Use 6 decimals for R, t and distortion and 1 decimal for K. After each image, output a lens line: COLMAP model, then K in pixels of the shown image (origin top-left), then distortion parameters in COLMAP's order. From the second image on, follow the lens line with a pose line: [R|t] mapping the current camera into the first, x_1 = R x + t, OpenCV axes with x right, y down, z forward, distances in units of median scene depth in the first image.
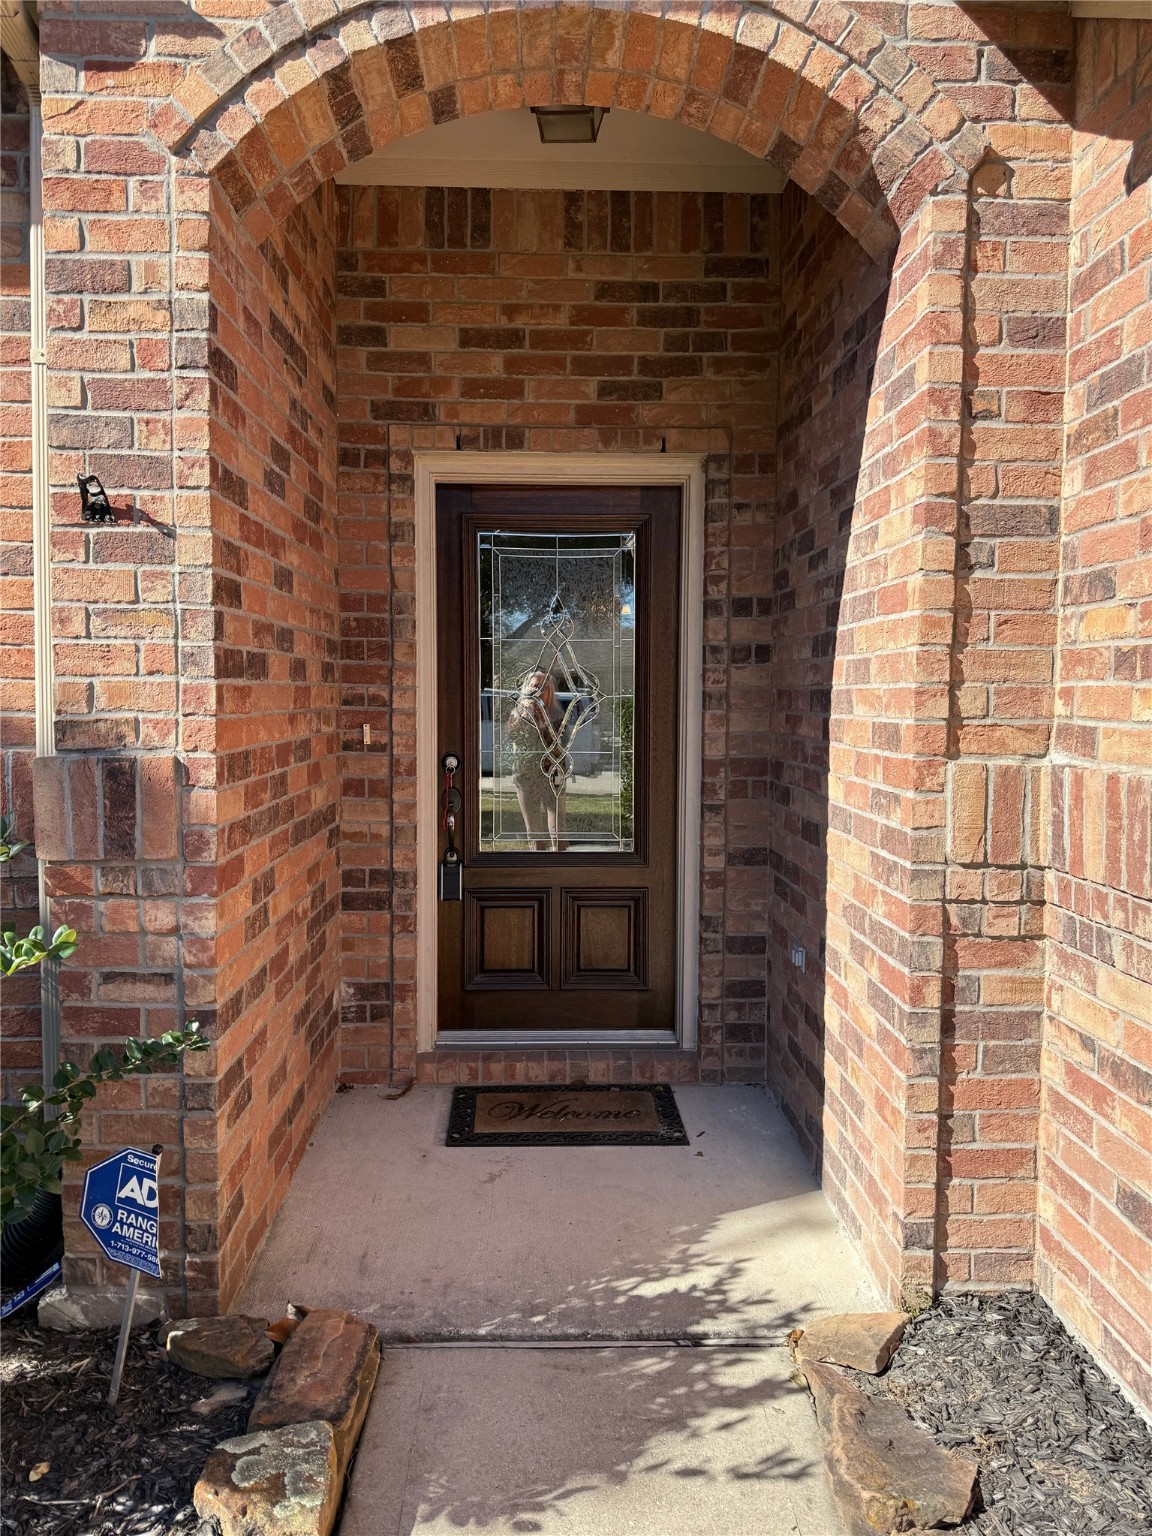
lens RADIAL K [[1124.9, 0, 576.0], [0, 1124.9, 768.0], [0, 0, 1]] dist [0.104612, -0.137340]
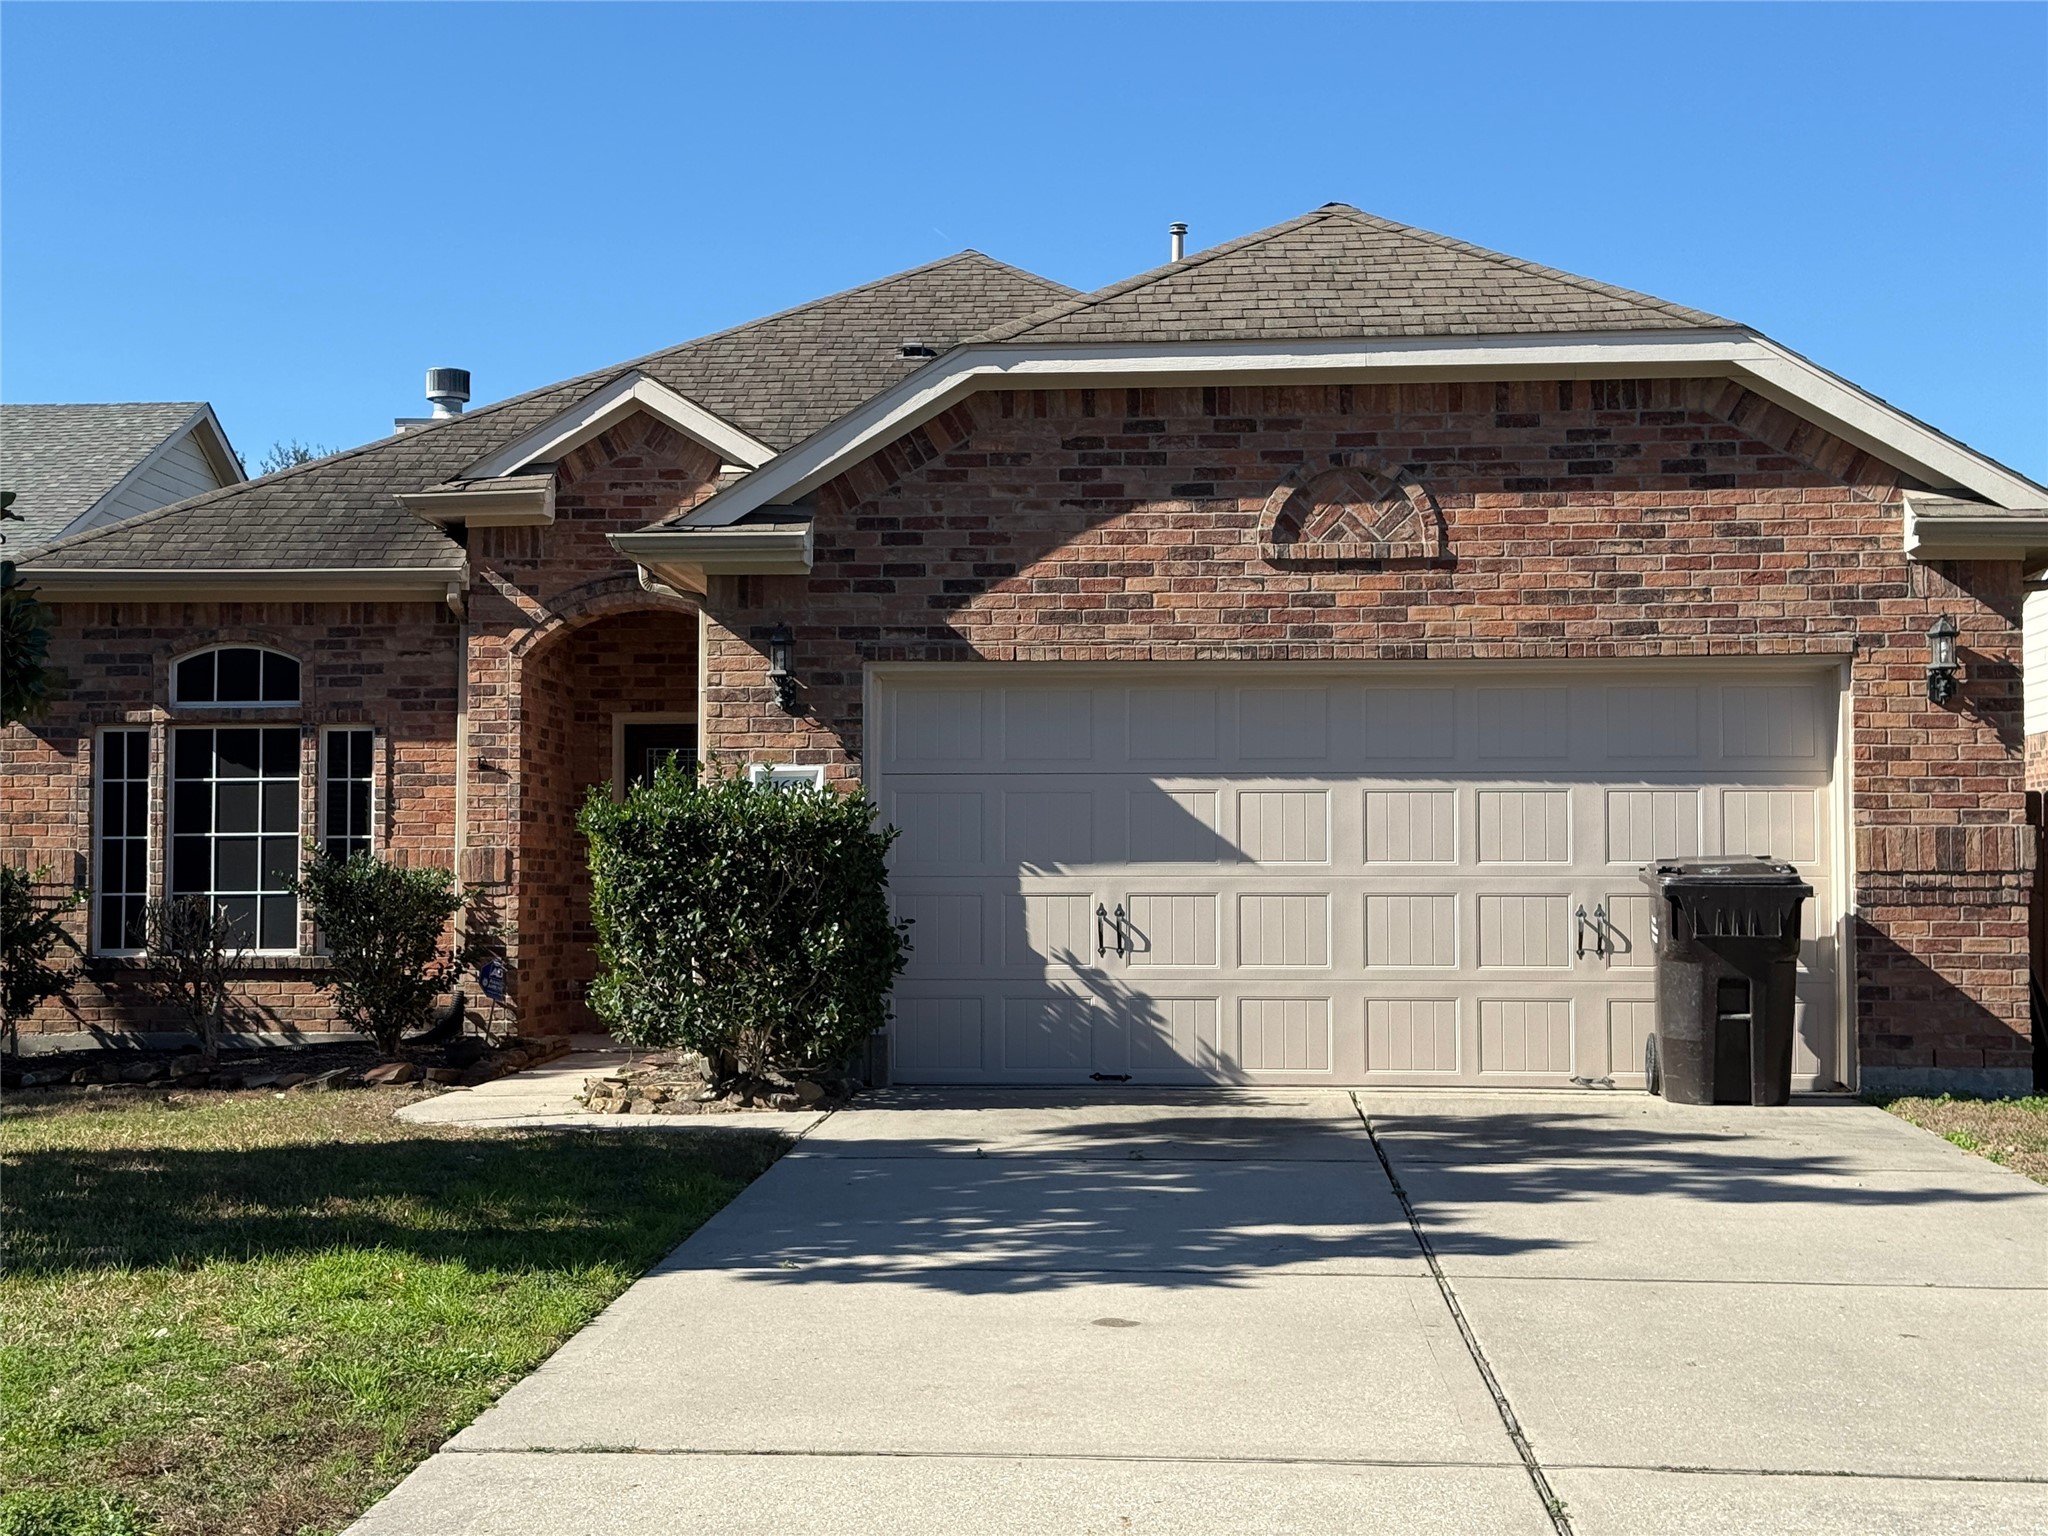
lens RADIAL K [[2877.3, 0, 1024.0], [0, 2877.3, 768.0], [0, 0, 1]] dist [0.176331, 0.003934]
pose [[0.994893, -0.013802, -0.099989, 1.344752], [0.002136, 0.993264, -0.115853, 0.508675], [0.100914, 0.115048, 0.988221, -4.880975]]
